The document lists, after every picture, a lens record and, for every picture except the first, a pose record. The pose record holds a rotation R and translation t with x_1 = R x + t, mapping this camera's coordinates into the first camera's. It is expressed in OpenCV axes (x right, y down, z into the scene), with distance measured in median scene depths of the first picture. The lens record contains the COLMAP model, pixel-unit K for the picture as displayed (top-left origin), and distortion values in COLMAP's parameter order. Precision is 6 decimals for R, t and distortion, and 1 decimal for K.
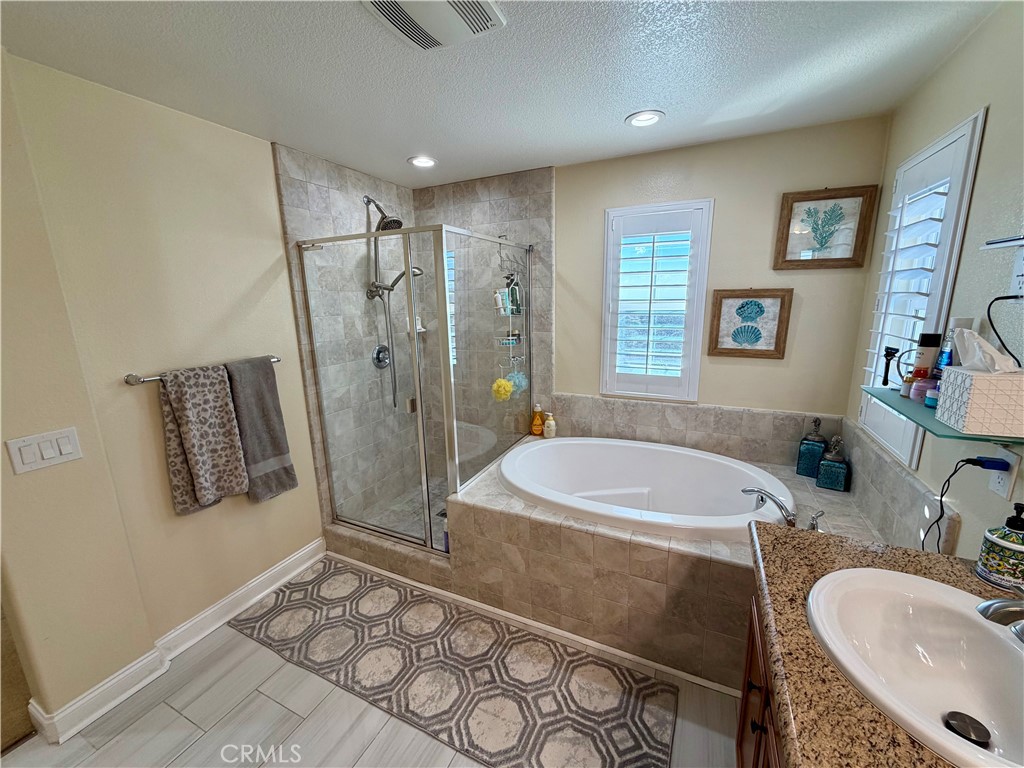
lens RADIAL K [[406.2, 0, 512.5], [0, 406.2, 387.2], [0, 0, 1]] dist [0.000063, -0.000067]
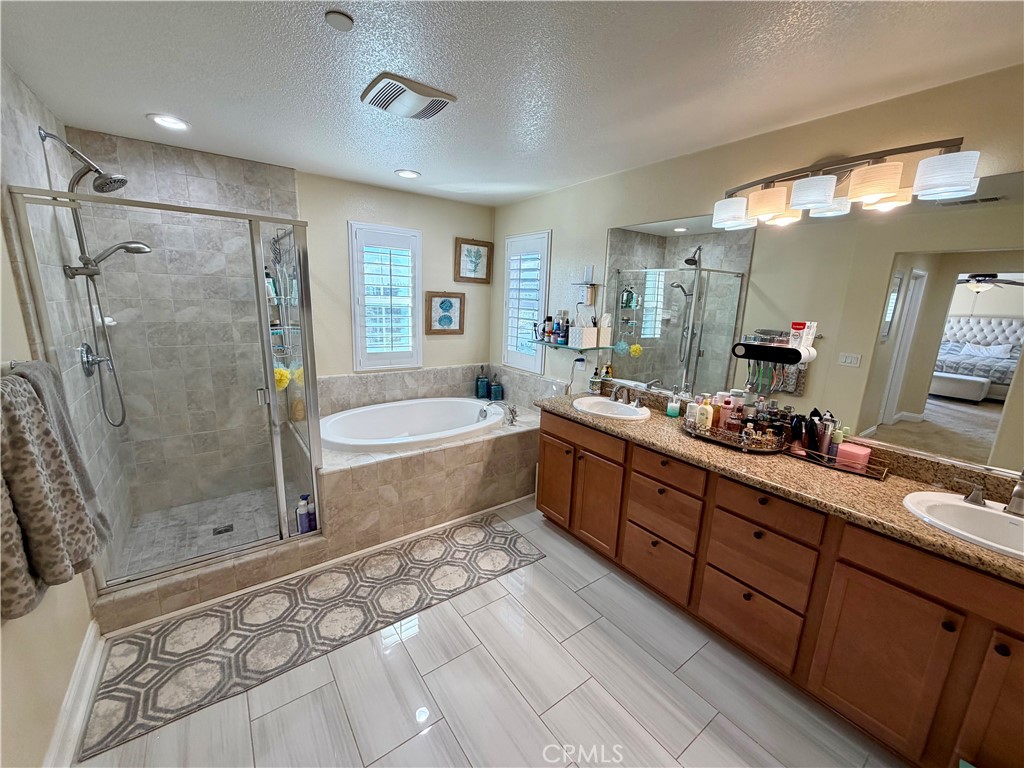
lens RADIAL K [[406.2, 0, 505.8], [0, 406.2, 388.8], [0, 0, 1]] dist [0.000063, -0.000067]
pose [[0.481456, -0.158391, 0.862040, -0.782859], [0.142476, 0.984597, 0.101336, 0.010087], [-0.864813, 0.074031, 0.496607, 0.013357]]
